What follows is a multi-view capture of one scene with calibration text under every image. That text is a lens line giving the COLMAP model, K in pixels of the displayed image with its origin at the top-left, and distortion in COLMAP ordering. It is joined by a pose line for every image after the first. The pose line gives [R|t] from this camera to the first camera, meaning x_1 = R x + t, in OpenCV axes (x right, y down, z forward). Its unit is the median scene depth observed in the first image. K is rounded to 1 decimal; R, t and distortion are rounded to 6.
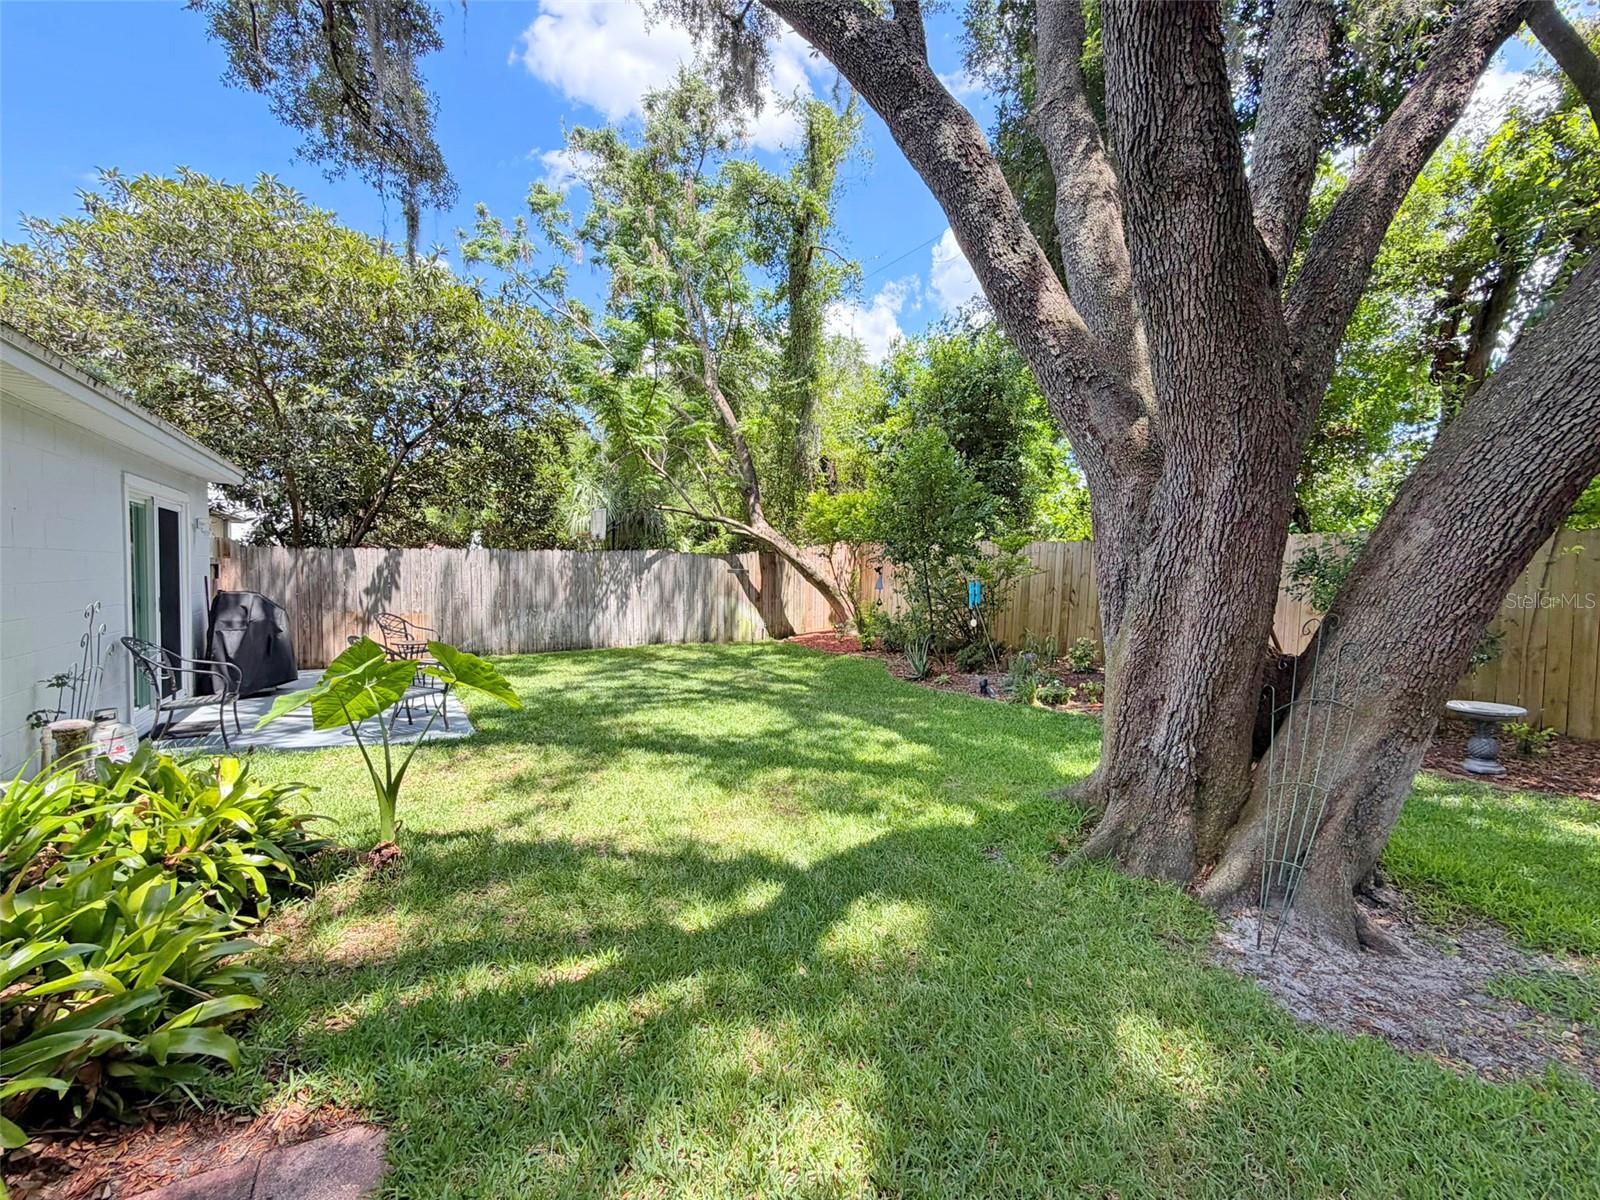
lens RADIAL K [[656.1, 0, 801.1], [0, 656.1, 603.6], [0, 0, 1]] dist [-0.000326, -0.000026]
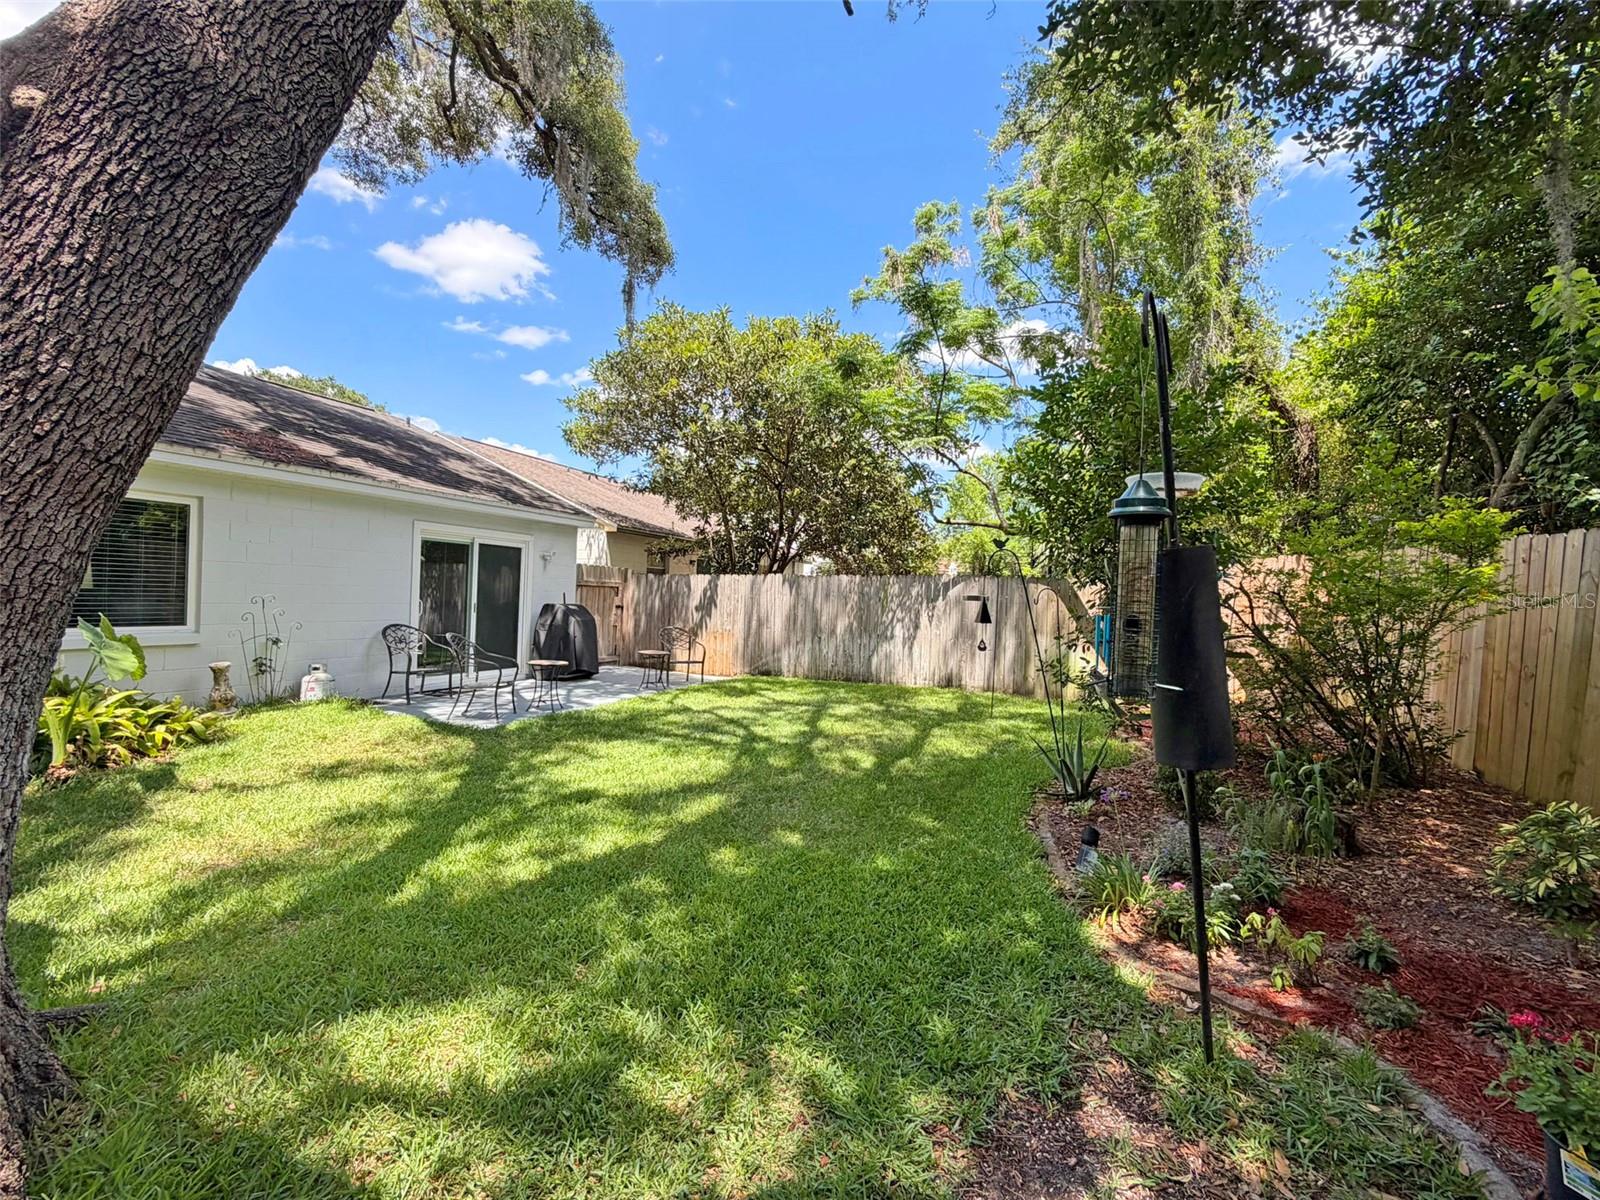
lens RADIAL K [[656.1, 0, 801.1], [0, 656.1, 604.5], [0, 0, 1]] dist [-0.000326, -0.000026]
pose [[0.585525, 0.023188, -0.810322, 0.400944], [-0.067716, 0.997496, -0.020386, -0.013610], [0.807821, 0.066808, 0.585630, 0.416200]]
